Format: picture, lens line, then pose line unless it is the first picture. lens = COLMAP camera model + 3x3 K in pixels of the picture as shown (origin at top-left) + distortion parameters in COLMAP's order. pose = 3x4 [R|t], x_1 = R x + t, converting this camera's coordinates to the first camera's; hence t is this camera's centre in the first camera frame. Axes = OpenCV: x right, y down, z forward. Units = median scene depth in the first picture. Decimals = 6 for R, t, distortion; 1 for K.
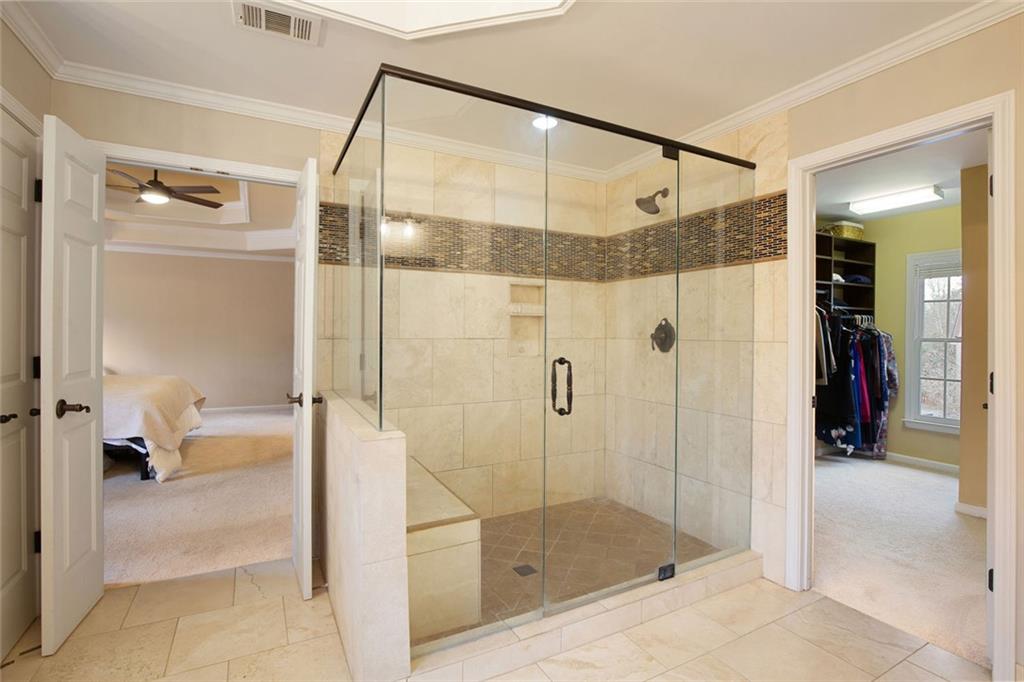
lens RADIAL K [[491.2, 0, 516.3], [0, 491.2, 336.1], [0, 0, 1]] dist [0.000325, 0.000293]
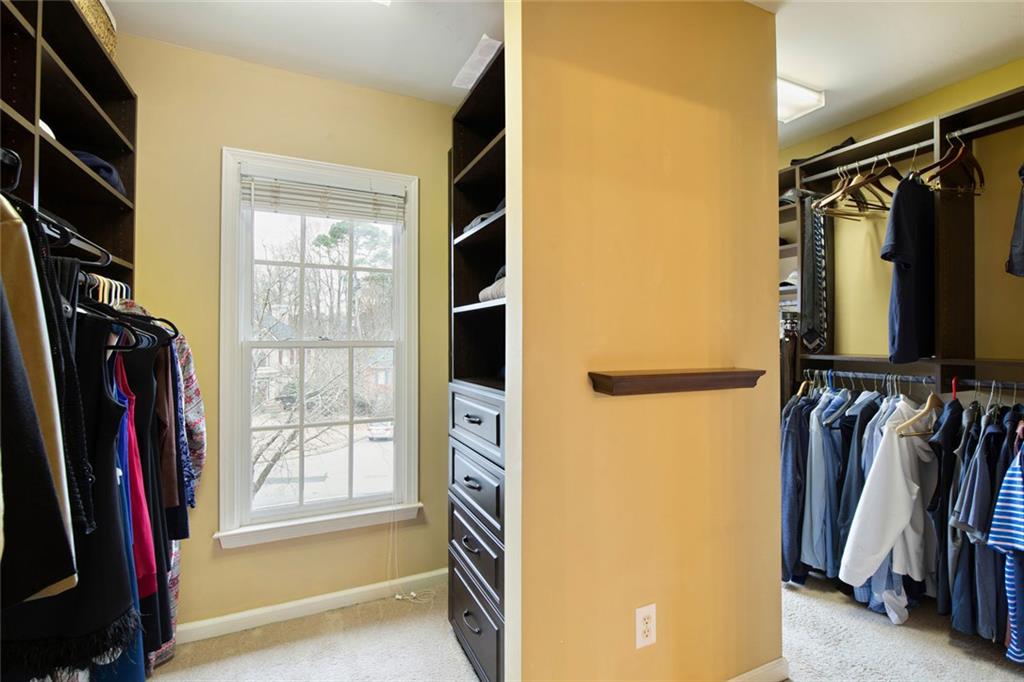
lens RADIAL K [[458.3, 0, 516.2], [0, 458.3, 345.3], [0, 0, 1]] dist [0.000787, 0.000067]
pose [[0.067133, -0.014599, 0.997637, 0.417406], [0.003565, 0.999890, 0.014392, 0.002811], [-0.997738, 0.002590, 0.067178, 0.723472]]
